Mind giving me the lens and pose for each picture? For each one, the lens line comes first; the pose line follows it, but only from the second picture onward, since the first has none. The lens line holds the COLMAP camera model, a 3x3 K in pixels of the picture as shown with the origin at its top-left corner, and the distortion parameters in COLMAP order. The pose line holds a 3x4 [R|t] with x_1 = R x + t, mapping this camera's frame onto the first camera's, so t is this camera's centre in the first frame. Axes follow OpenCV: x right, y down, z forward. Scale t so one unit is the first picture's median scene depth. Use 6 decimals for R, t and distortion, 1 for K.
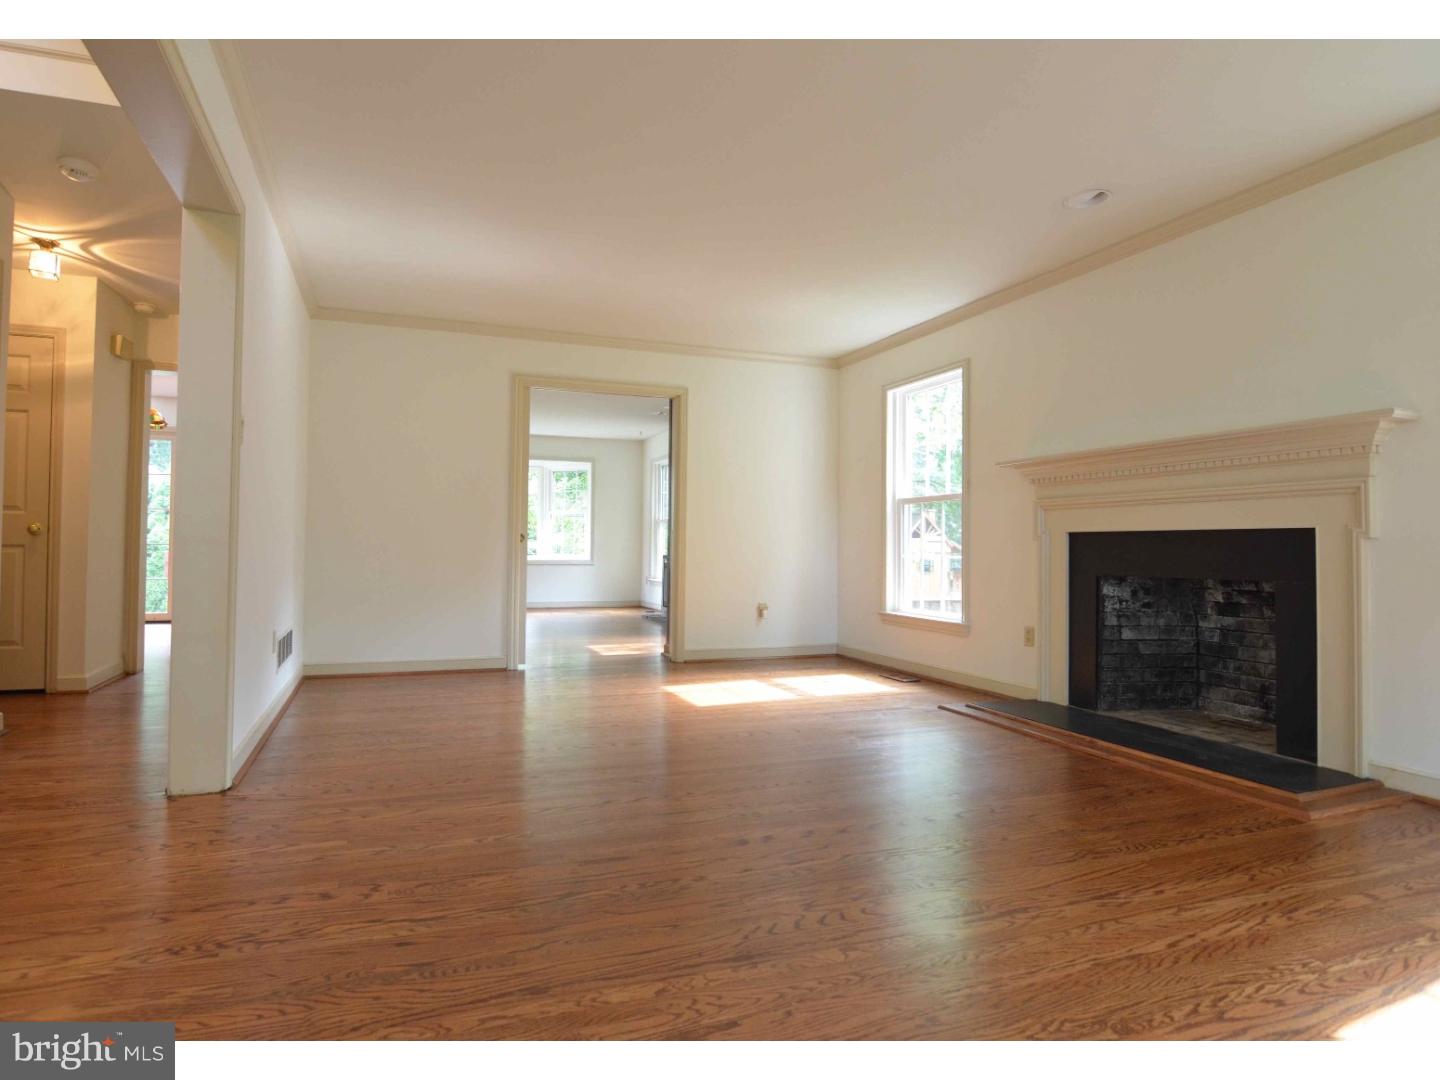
lens RADIAL K [[811.8, 0, 720.0], [0, 811.8, 540.0], [0, 0, 1]] dist [-0.001228, -0.000946]
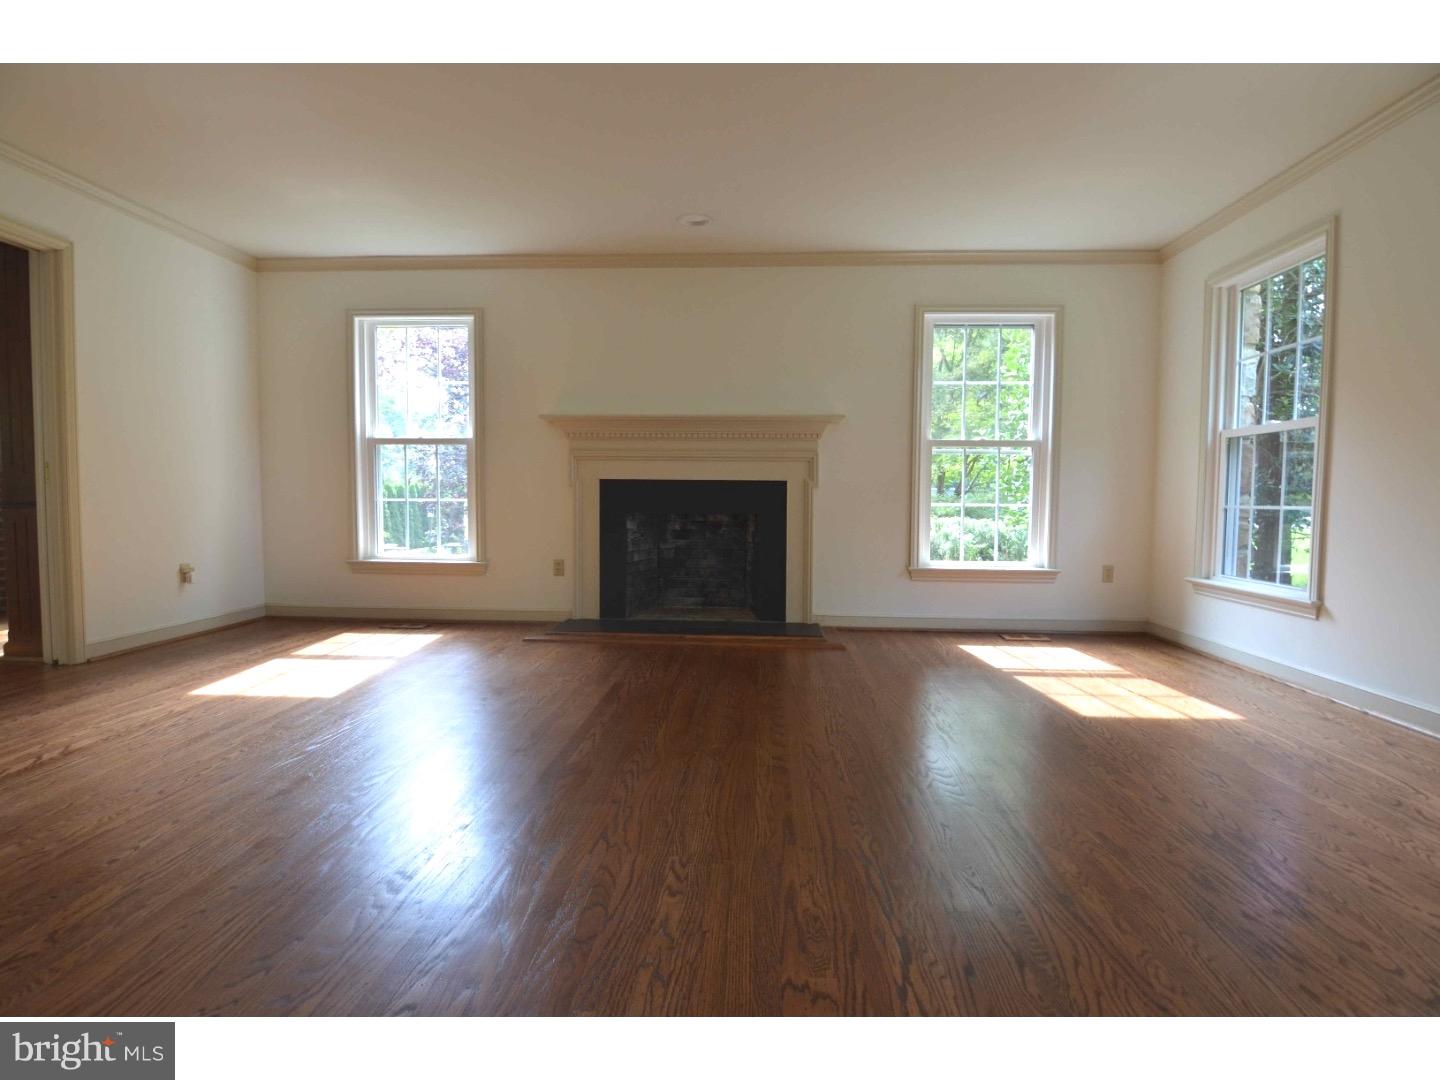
lens RADIAL K [[697.9, 0, 721.0], [0, 697.9, 543.4], [0, 0, 1]] dist [-0.001770, -0.013755]
pose [[0.403196, -0.064667, 0.912826, -0.487196], [-0.013833, 0.996955, 0.076737, 0.003881], [-0.915009, -0.043568, 0.401074, 0.421623]]
